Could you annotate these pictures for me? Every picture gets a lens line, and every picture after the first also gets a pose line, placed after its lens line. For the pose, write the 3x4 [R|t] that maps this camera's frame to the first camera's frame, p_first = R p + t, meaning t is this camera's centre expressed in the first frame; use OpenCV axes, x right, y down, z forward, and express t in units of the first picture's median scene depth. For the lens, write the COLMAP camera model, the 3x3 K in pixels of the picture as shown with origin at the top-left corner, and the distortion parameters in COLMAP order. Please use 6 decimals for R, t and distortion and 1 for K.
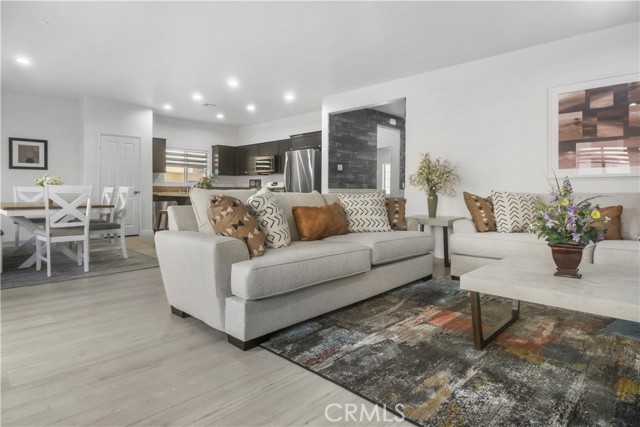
lens RADIAL K [[361.6, 0, 320.0], [0, 361.6, 197.4], [0, 0, 1]] dist [0.000421, 0.000398]
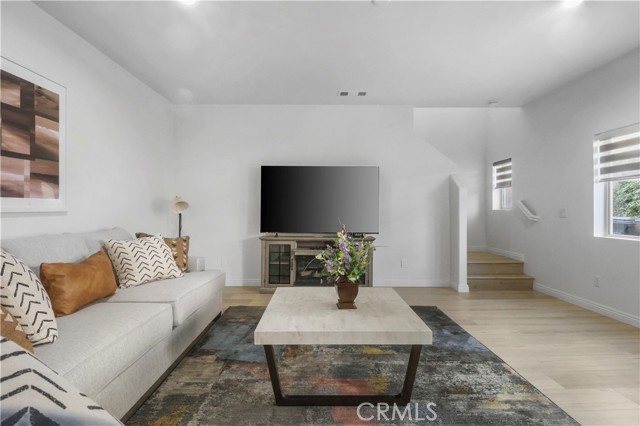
lens RADIAL K [[329.3, 0, 320.0], [0, 329.3, 213.0], [0, 0, 1]] dist [-0.004905, -0.001643]
pose [[-0.691112, -0.006080, 0.722722, -0.024622], [0.006361, 0.999875, 0.014495, -0.062390], [-0.722720, 0.014615, -0.690986, 1.045820]]
